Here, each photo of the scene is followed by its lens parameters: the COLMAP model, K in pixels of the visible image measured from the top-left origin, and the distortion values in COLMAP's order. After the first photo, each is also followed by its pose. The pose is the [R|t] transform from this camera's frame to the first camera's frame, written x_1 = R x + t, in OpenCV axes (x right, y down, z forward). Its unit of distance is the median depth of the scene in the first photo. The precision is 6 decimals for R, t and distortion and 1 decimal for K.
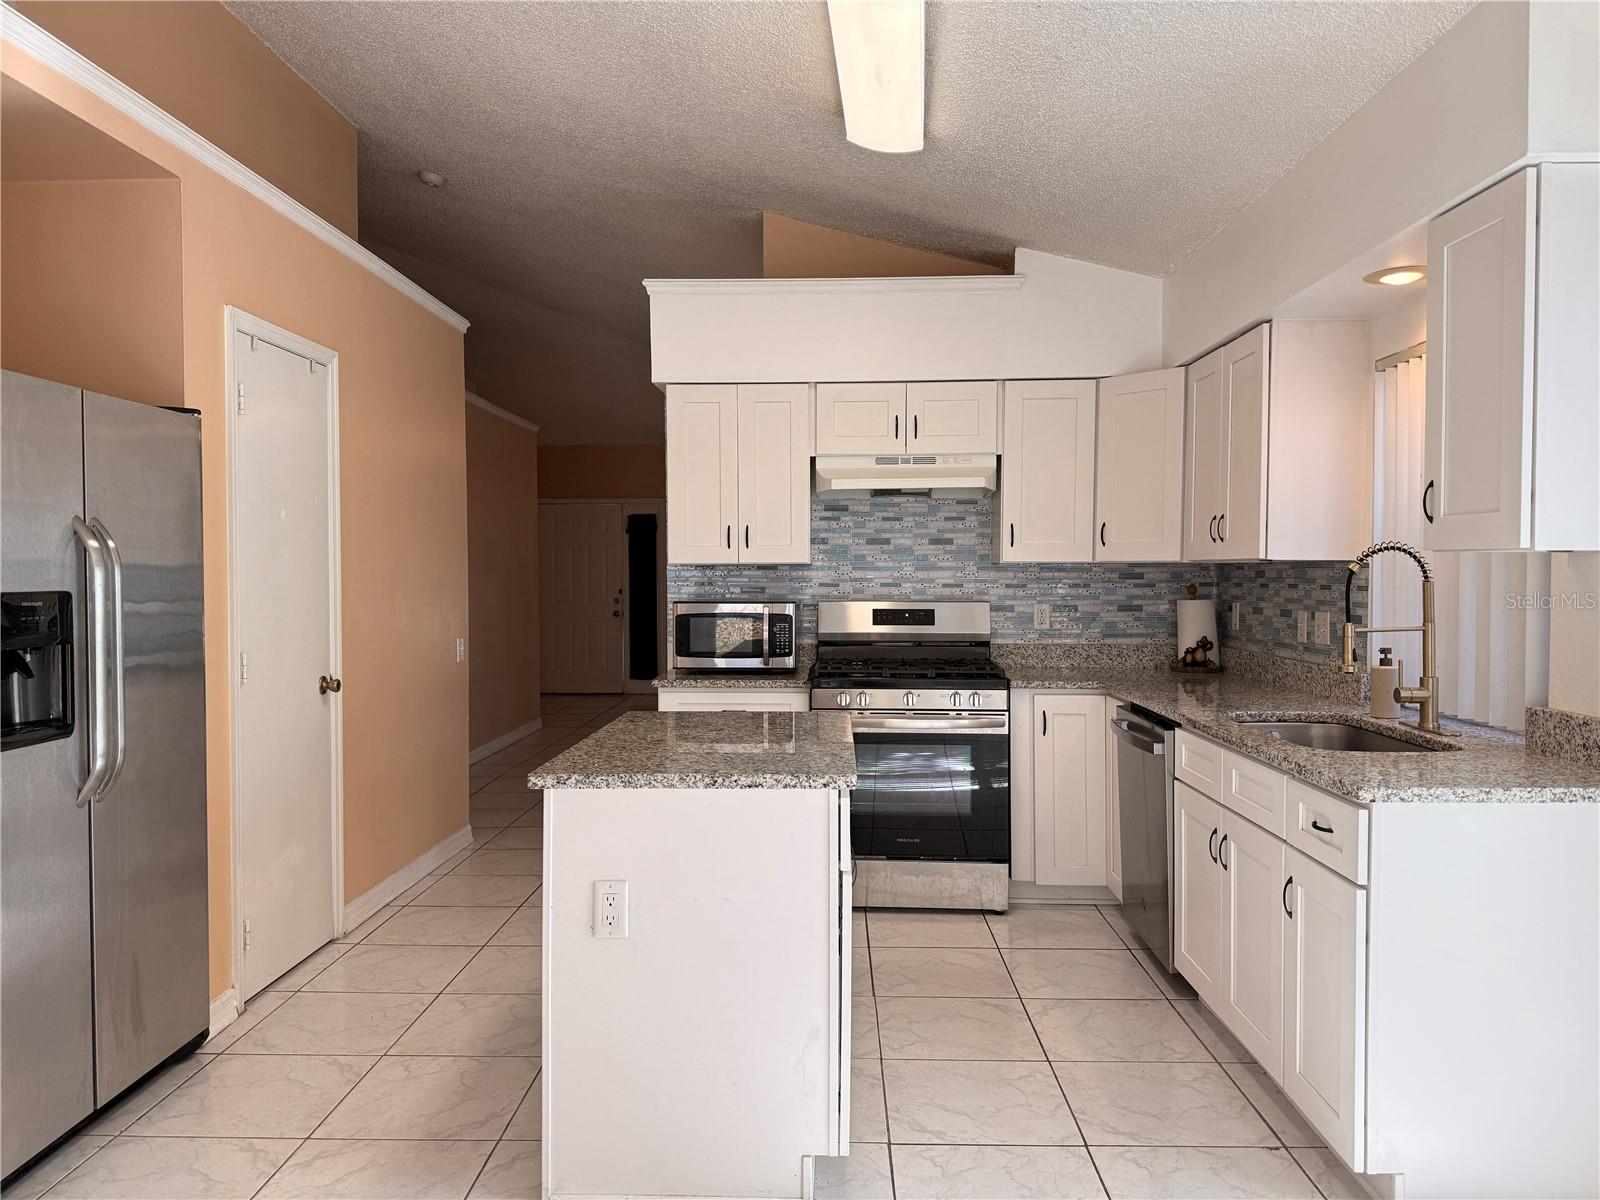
lens RADIAL K [[1124.5, 0, 800.0], [0, 1124.5, 600.0], [0, 0, 1]] dist [0.161463, -0.221911]
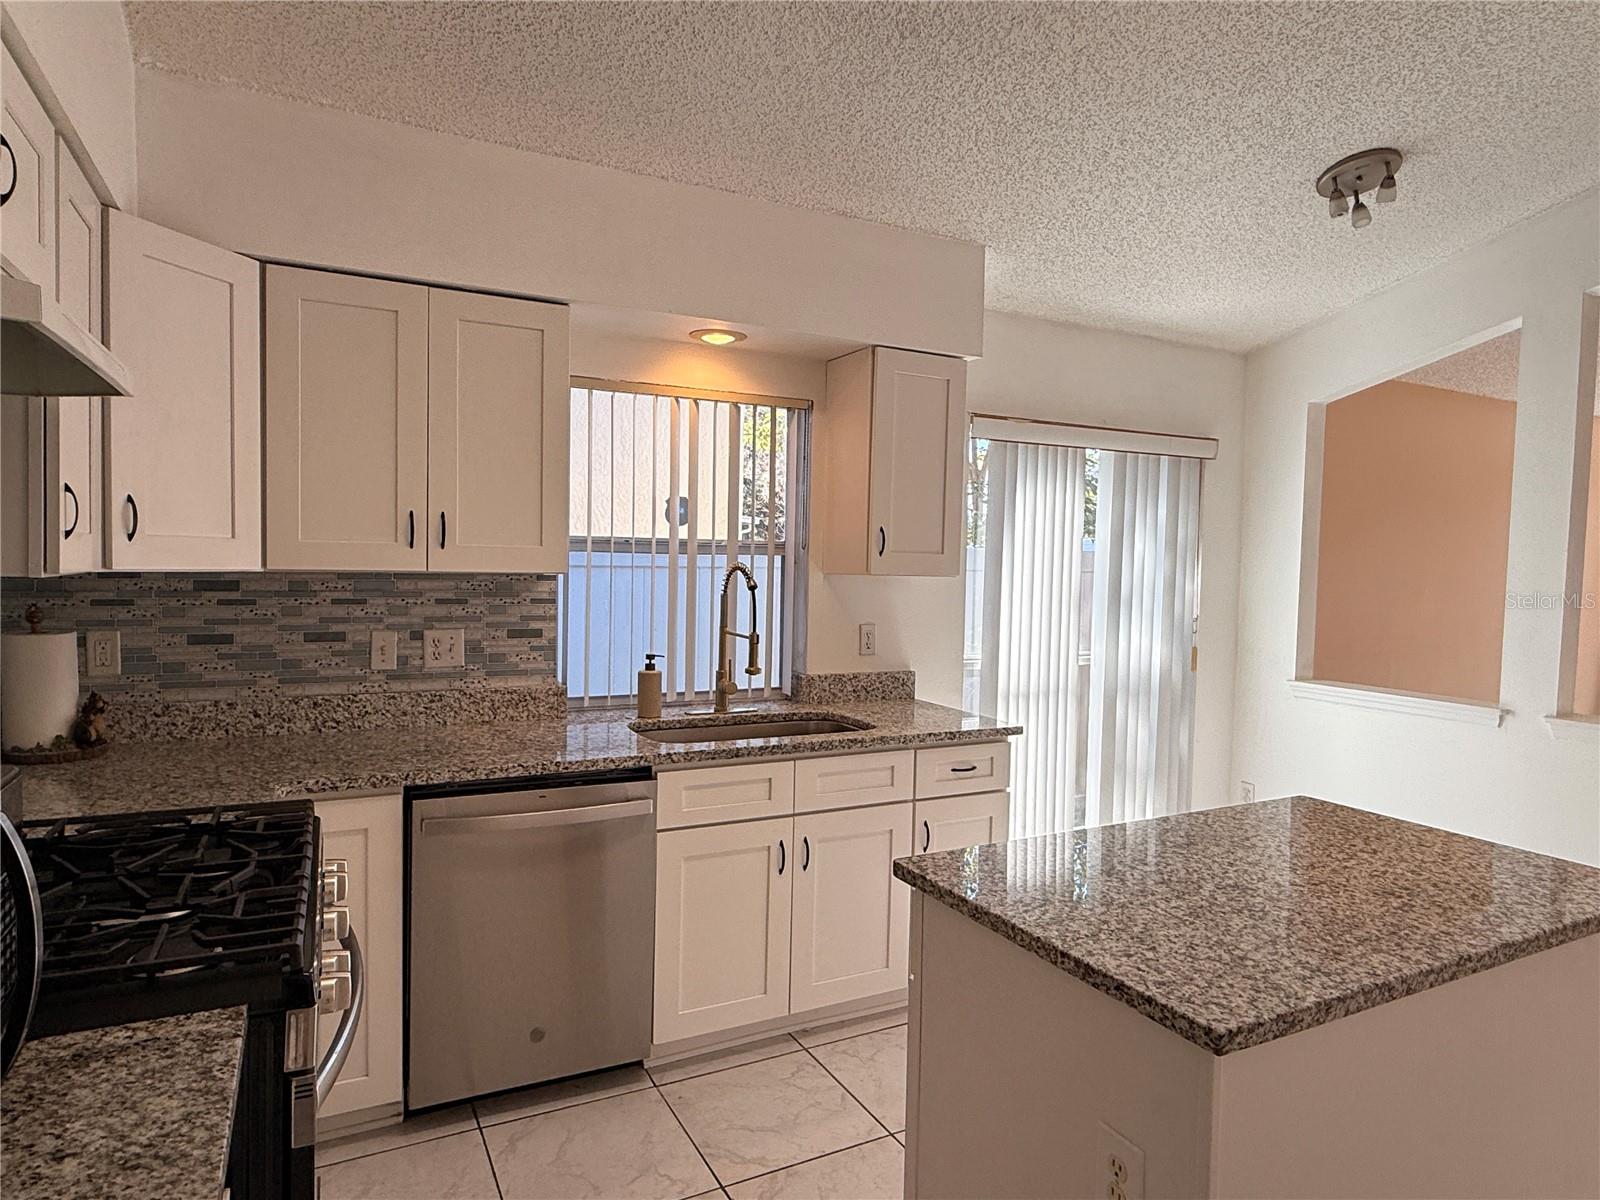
lens RADIAL K [[957.1, 0, 799.5], [0, 957.1, 596.1], [0, 0, 1]] dist [-0.008352, -0.001394]
pose [[-0.484339, -0.044396, 0.873753, -0.256301], [0.002022, 0.998652, 0.051864, -0.043399], [-0.874878, 0.026887, -0.483597, 0.930766]]
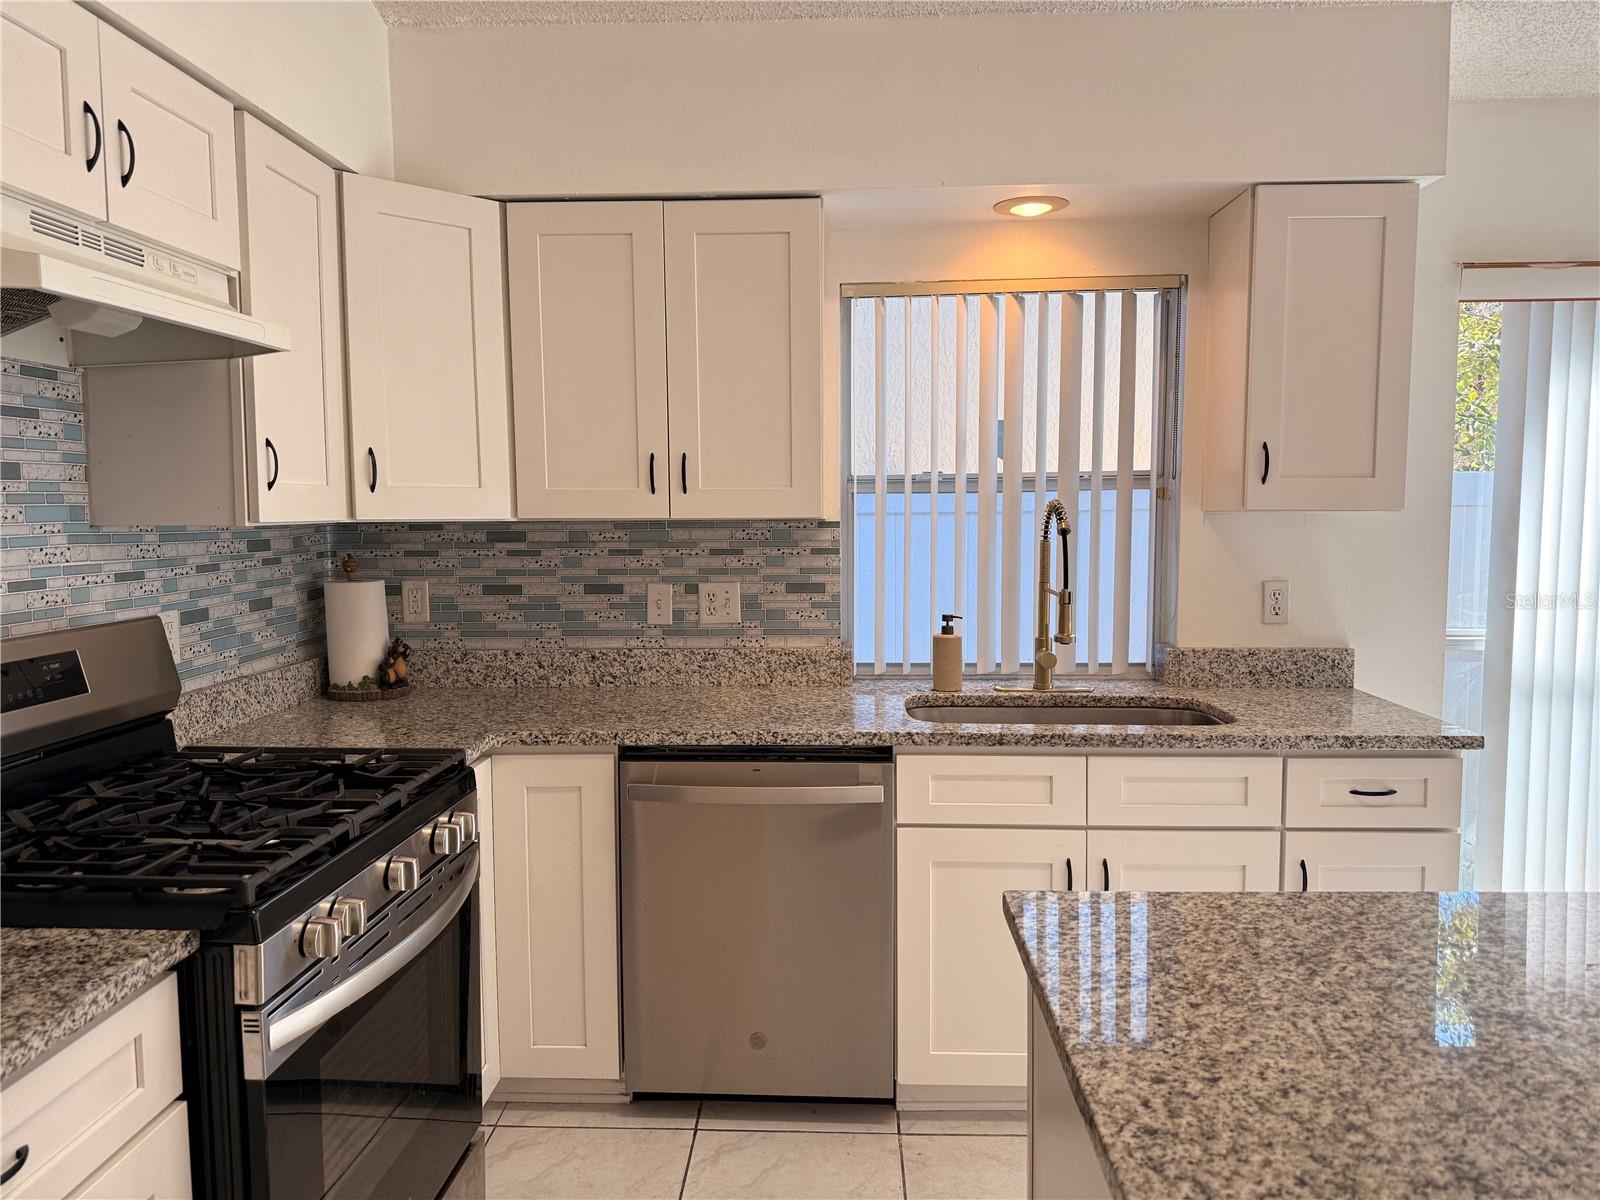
lens RADIAL K [[1122.5, 0, 800.1], [0, 1122.5, 604.2], [0, 0, 1]] dist [0.090965, -0.123622]
pose [[0.011127, -0.087476, 0.996104, -0.269592], [0.033082, 0.995653, 0.087067, -0.034027], [-0.999391, 0.031984, 0.013972, 0.780131]]
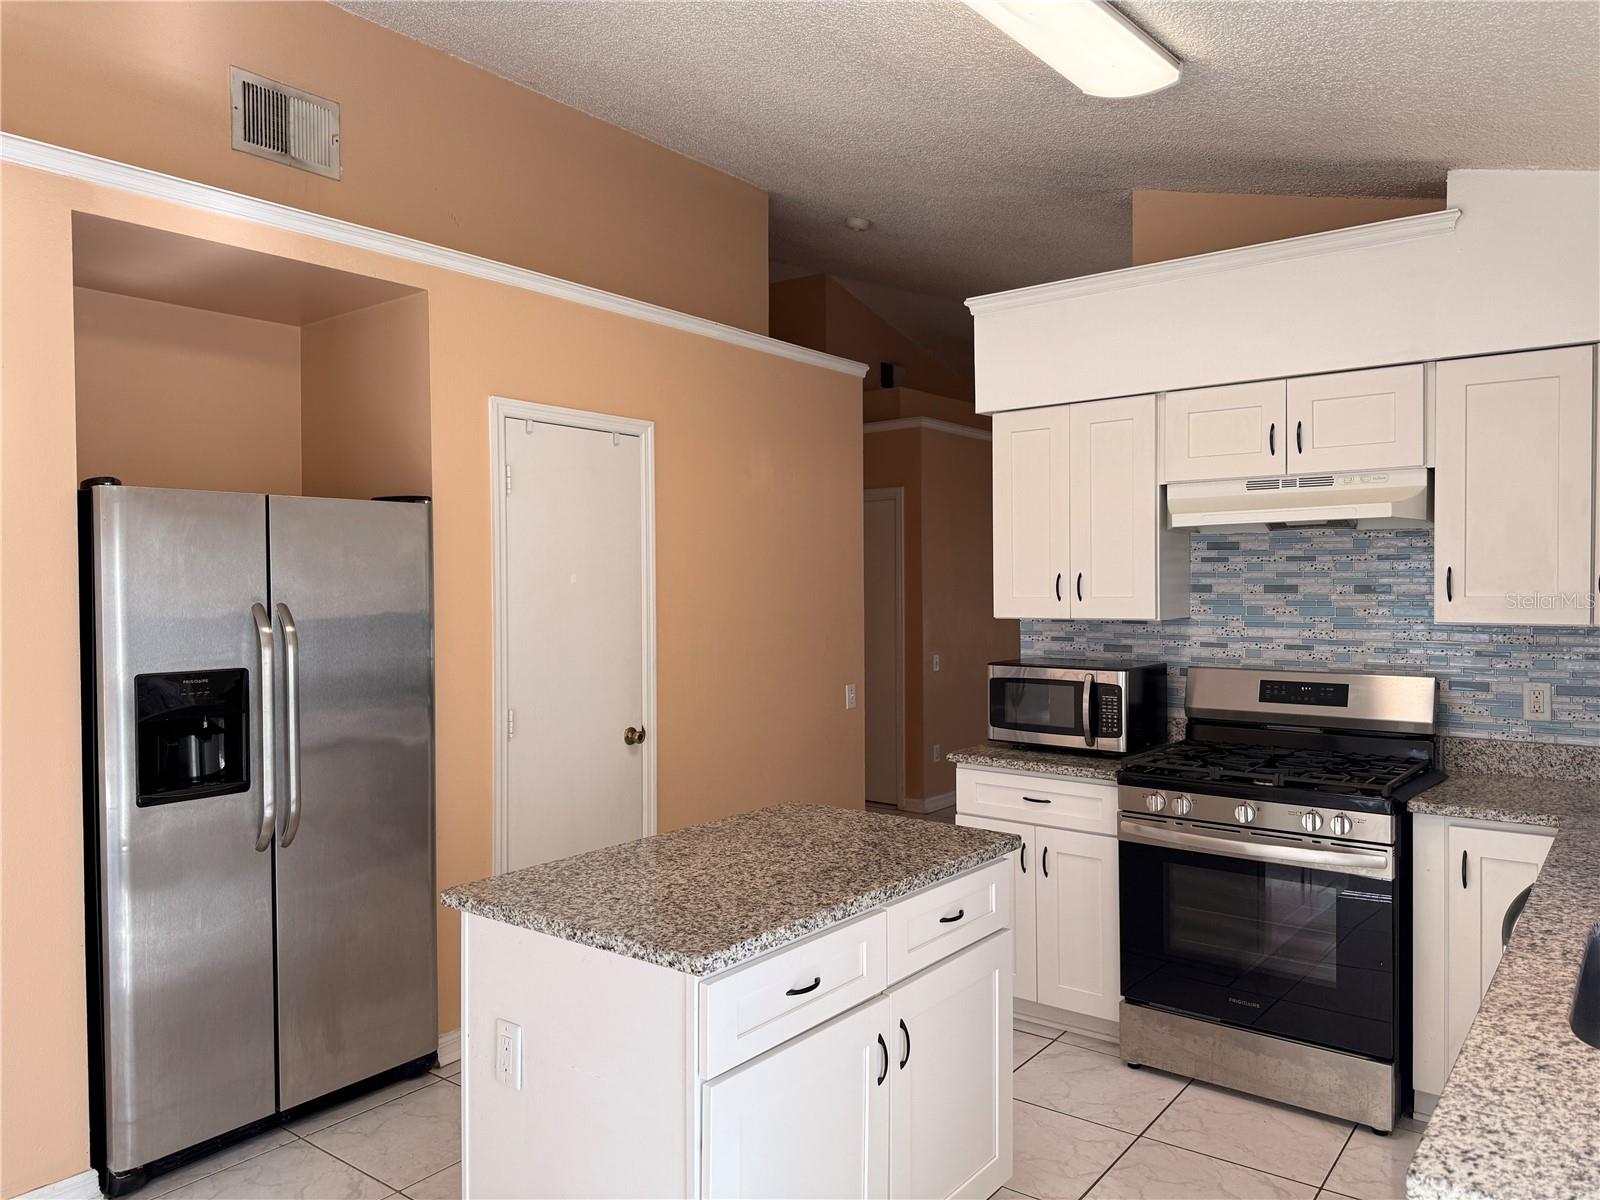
lens RADIAL K [[1122.5, 0, 800.1], [0, 1122.5, 604.2], [0, 0, 1]] dist [0.090965, -0.123622]
pose [[0.810444, 0.007042, -0.585773, 0.271997], [-0.009050, 0.999959, -0.000499, -0.041180], [0.585746, 0.005706, 0.810475, 0.210084]]
